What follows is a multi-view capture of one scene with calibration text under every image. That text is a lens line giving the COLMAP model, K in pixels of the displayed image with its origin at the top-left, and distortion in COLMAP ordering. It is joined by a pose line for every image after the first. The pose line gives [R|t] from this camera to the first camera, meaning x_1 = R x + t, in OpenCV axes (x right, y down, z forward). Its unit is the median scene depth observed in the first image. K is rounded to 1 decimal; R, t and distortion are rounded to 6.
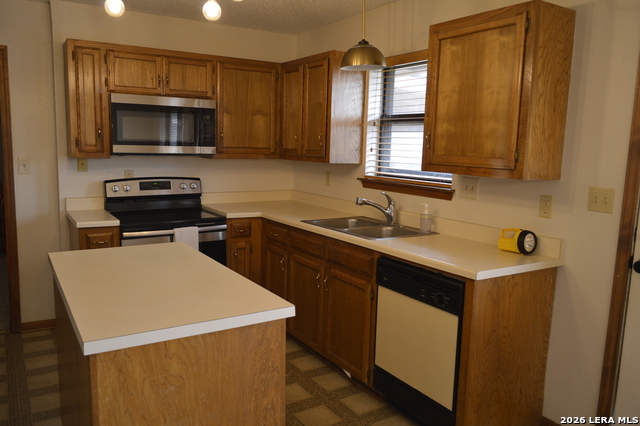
lens RADIAL K [[502.7, 0, 319.7], [0, 502.7, 213.4], [0, 0, 1]] dist [0.002154, -0.038448]
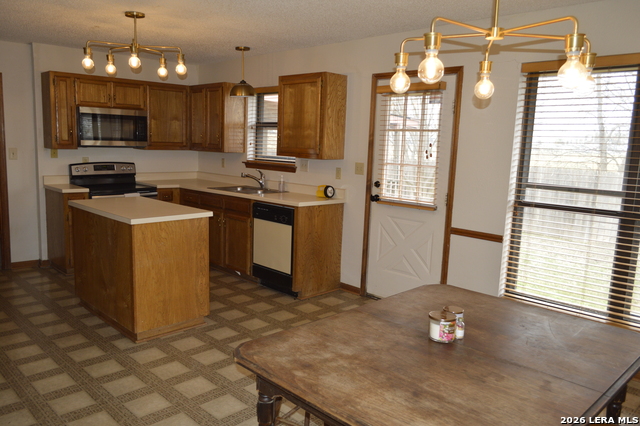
lens RADIAL K [[502.7, 0, 317.8], [0, 502.7, 212.9], [0, 0, 1]] dist [0.002154, -0.038448]
pose [[0.977859, -0.023900, 0.207896, -0.027531], [0.021862, 0.999688, 0.012096, 0.082594], [-0.208120, -0.007283, 0.978076, -0.644874]]
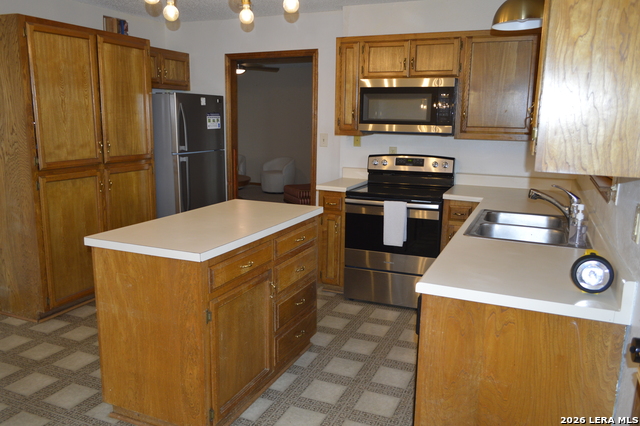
lens RADIAL K [[502.7, 0, 317.9], [0, 502.7, 211.5], [0, 0, 1]] dist [0.002154, -0.038448]
pose [[0.564455, 0.137279, -0.813969, 0.512380], [-0.114589, 0.989558, 0.087430, -0.025441], [0.817472, 0.043922, 0.574292, 0.254795]]
